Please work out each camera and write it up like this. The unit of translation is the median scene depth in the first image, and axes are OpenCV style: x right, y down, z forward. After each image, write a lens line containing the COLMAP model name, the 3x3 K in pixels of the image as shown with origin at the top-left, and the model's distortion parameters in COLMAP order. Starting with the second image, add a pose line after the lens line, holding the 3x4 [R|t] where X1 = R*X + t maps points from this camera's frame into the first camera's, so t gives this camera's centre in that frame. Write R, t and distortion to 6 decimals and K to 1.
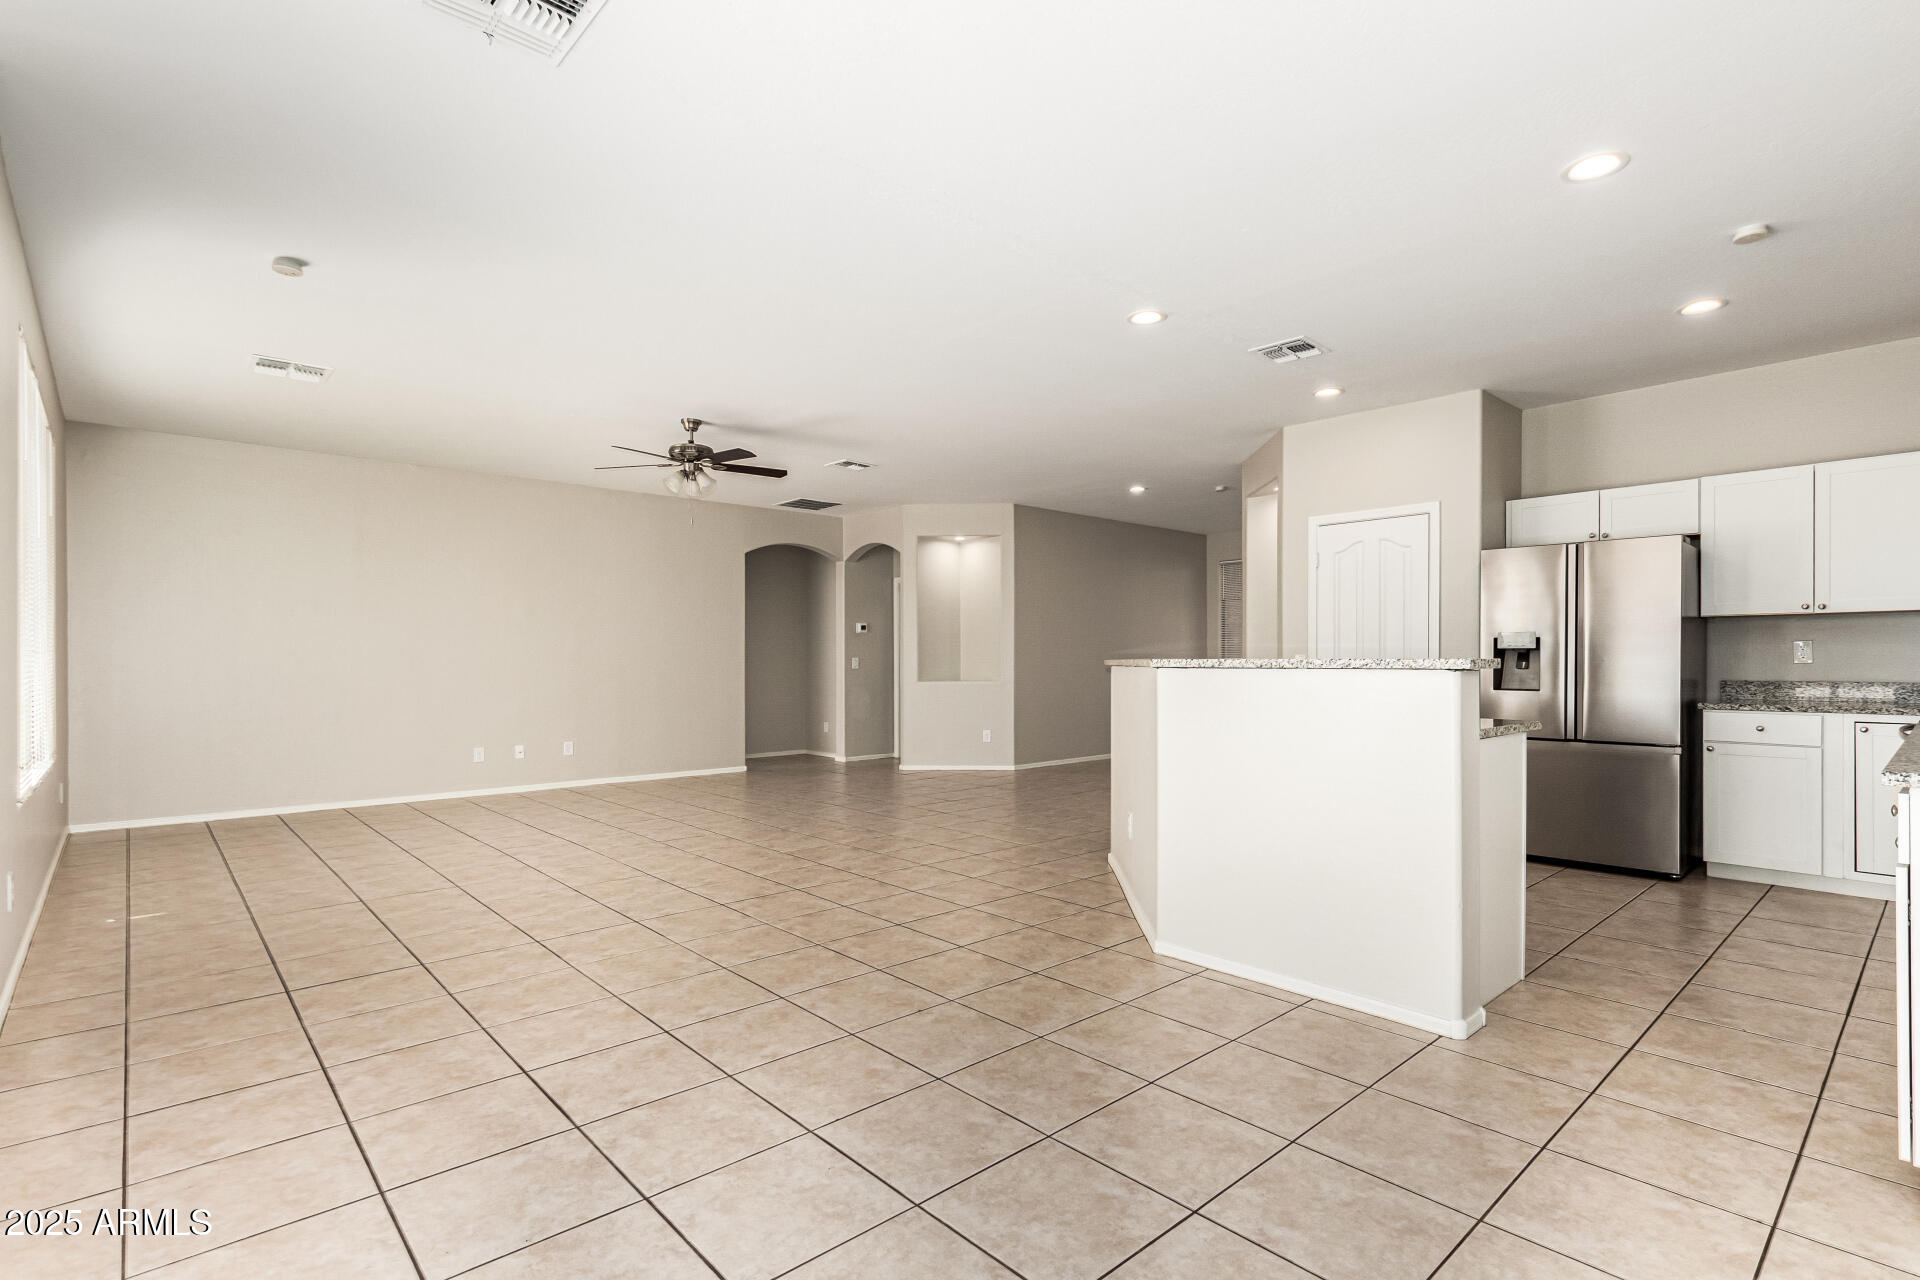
lens RADIAL K [[914.1, 0, 960.4], [0, 914.1, 668.6], [0, 0, 1]] dist [0.001110, 0.000254]
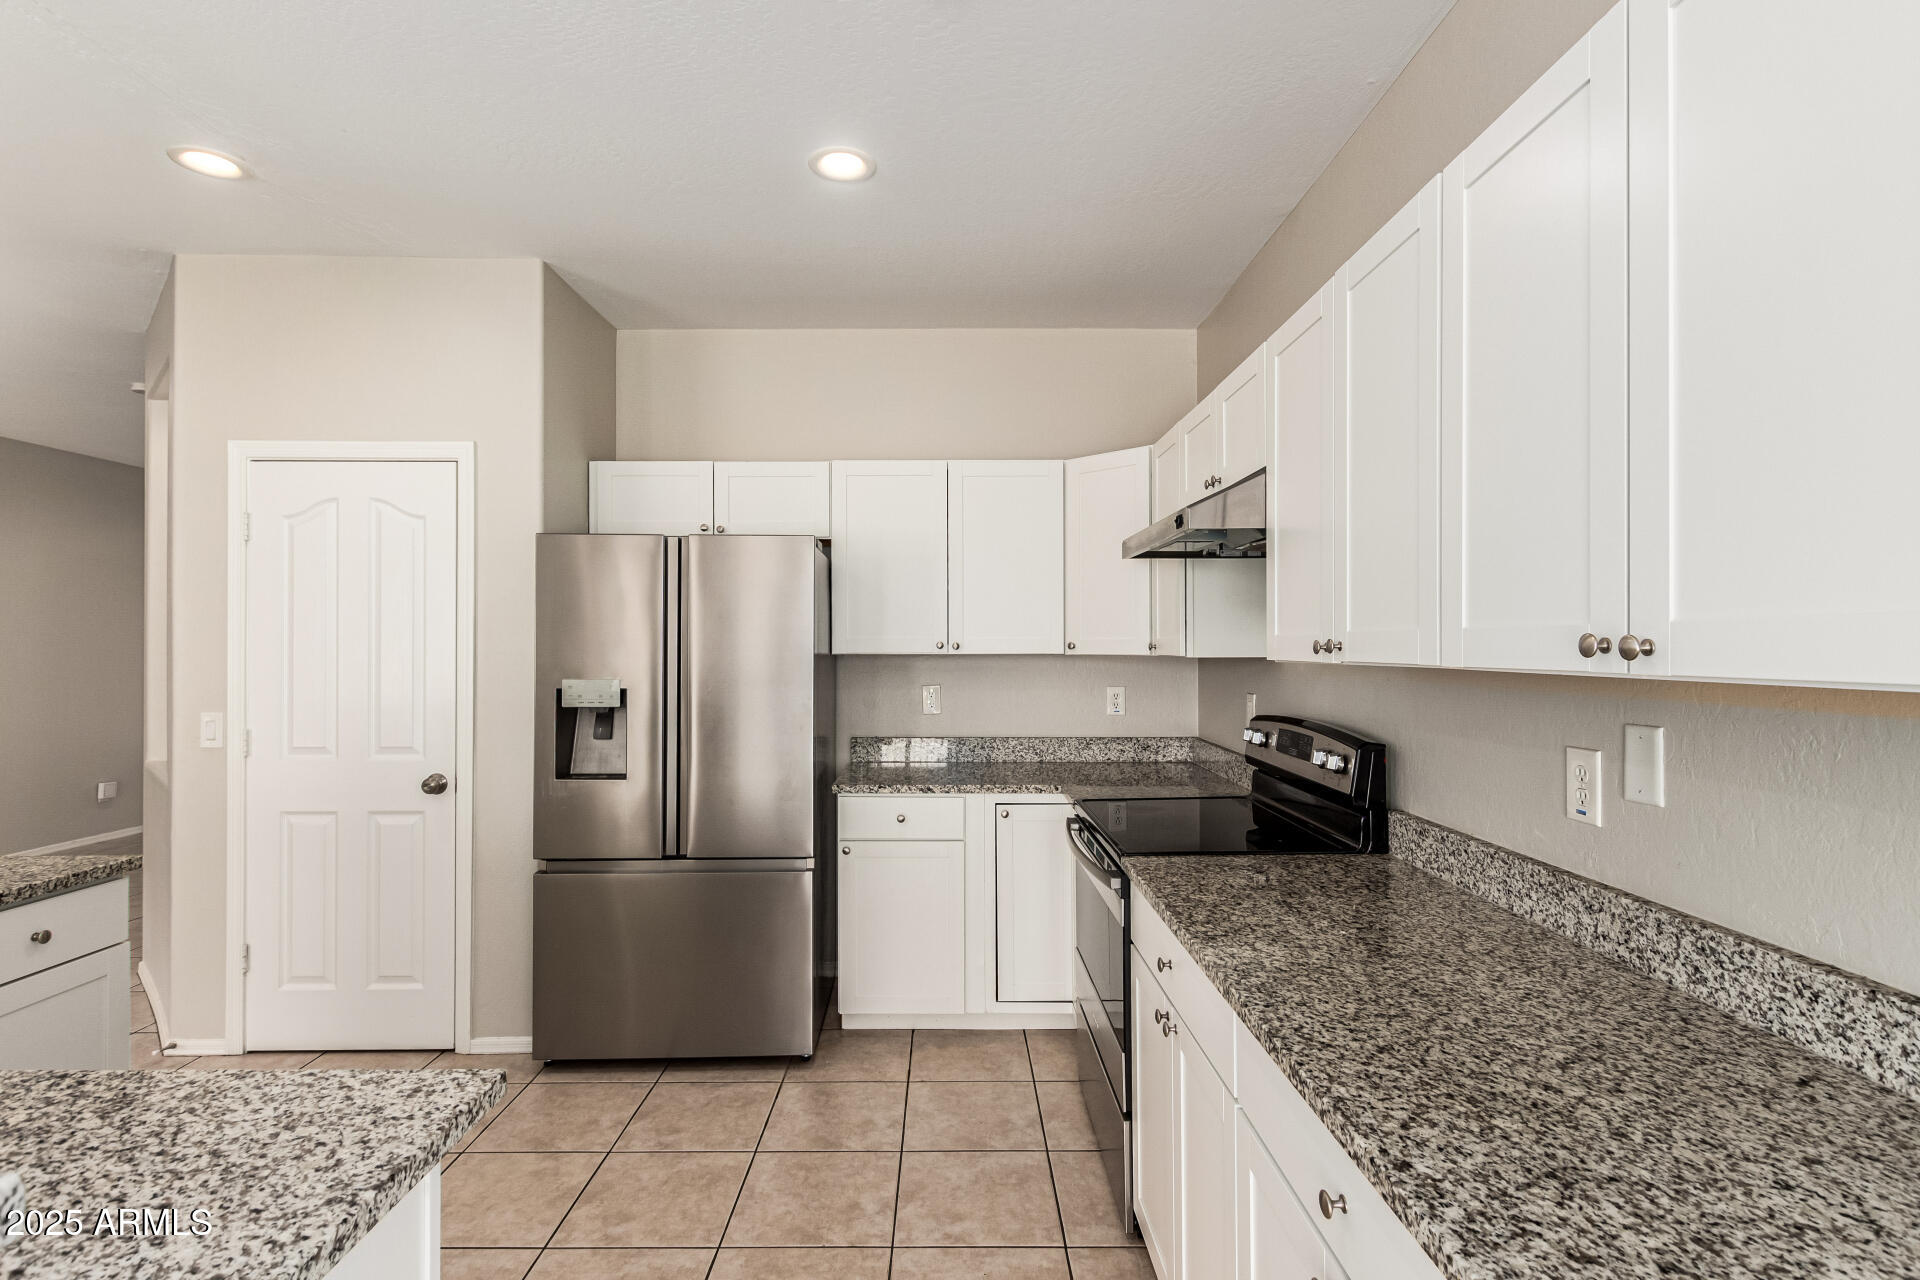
lens RADIAL K [[983.3, 0, 960.0], [0, 983.3, 640.0], [0, 0, 1]] dist [0.001960, -0.000004]
pose [[0.665028, -0.003148, 0.746812, 0.304986], [0.001774, 0.999995, 0.002636, -0.070188], [-0.746816, -0.000428, 0.665030, 0.418348]]
